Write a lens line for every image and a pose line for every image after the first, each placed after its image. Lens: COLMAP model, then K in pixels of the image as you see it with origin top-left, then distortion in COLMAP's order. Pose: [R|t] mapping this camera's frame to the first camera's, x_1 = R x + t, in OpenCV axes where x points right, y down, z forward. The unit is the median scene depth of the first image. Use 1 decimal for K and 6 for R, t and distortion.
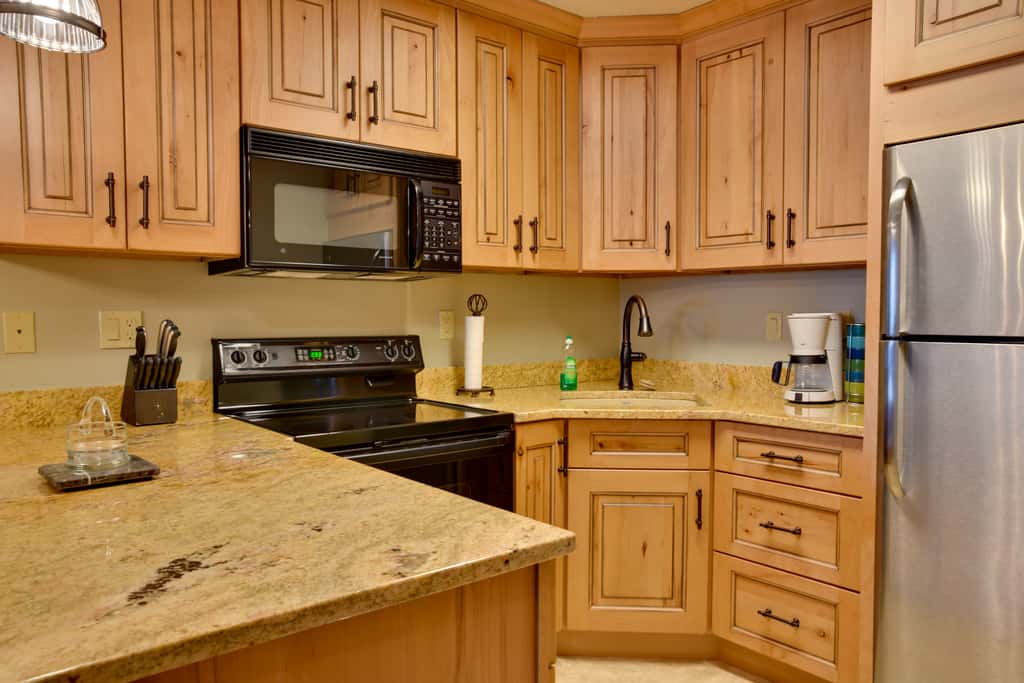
lens RADIAL K [[741.2, 0, 511.7], [0, 741.2, 339.4], [0, 0, 1]] dist [-0.019205, 0.025035]
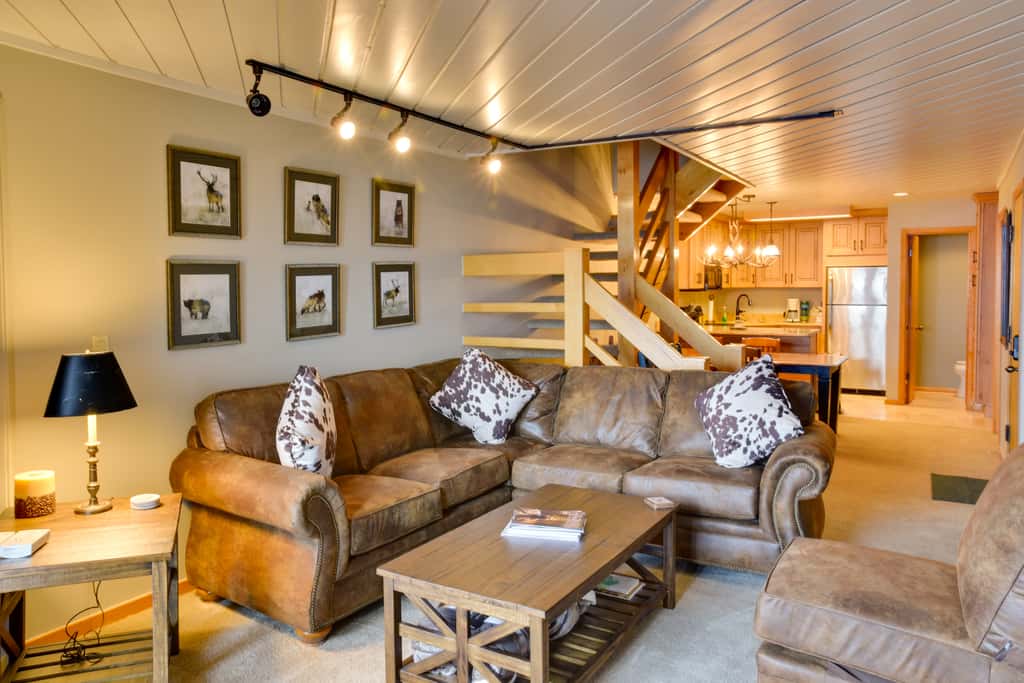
lens RADIAL K [[741.2, 0, 473.4], [0, 741.2, 308.0], [0, 0, 1]] dist [-0.019205, 0.025035]
pose [[0.956808, -0.014354, 0.290365, -2.459785], [0.015539, 0.999878, -0.001773, -0.008967], [-0.290304, 0.006208, 0.956914, -2.352820]]
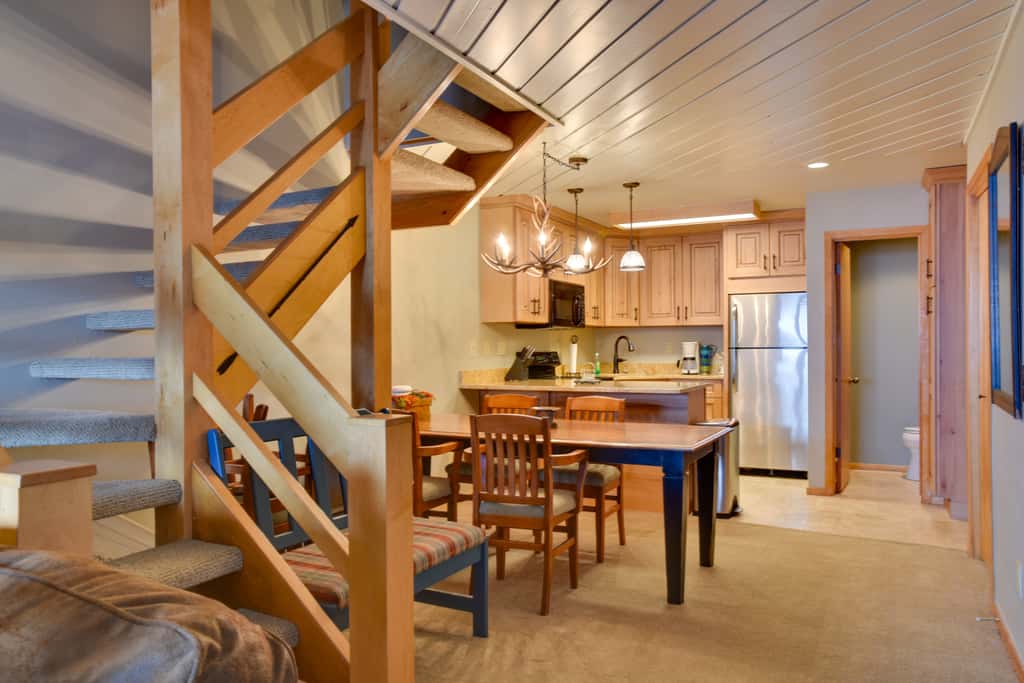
lens RADIAL K [[741.2, 0, 518.8], [0, 741.2, 341.5], [0, 0, 1]] dist [-0.019205, 0.025035]
pose [[0.921594, -0.003075, 0.388143, -1.348845], [0.018836, 0.999145, -0.036807, 0.055395], [-0.387698, 0.041232, 0.920864, -1.404744]]
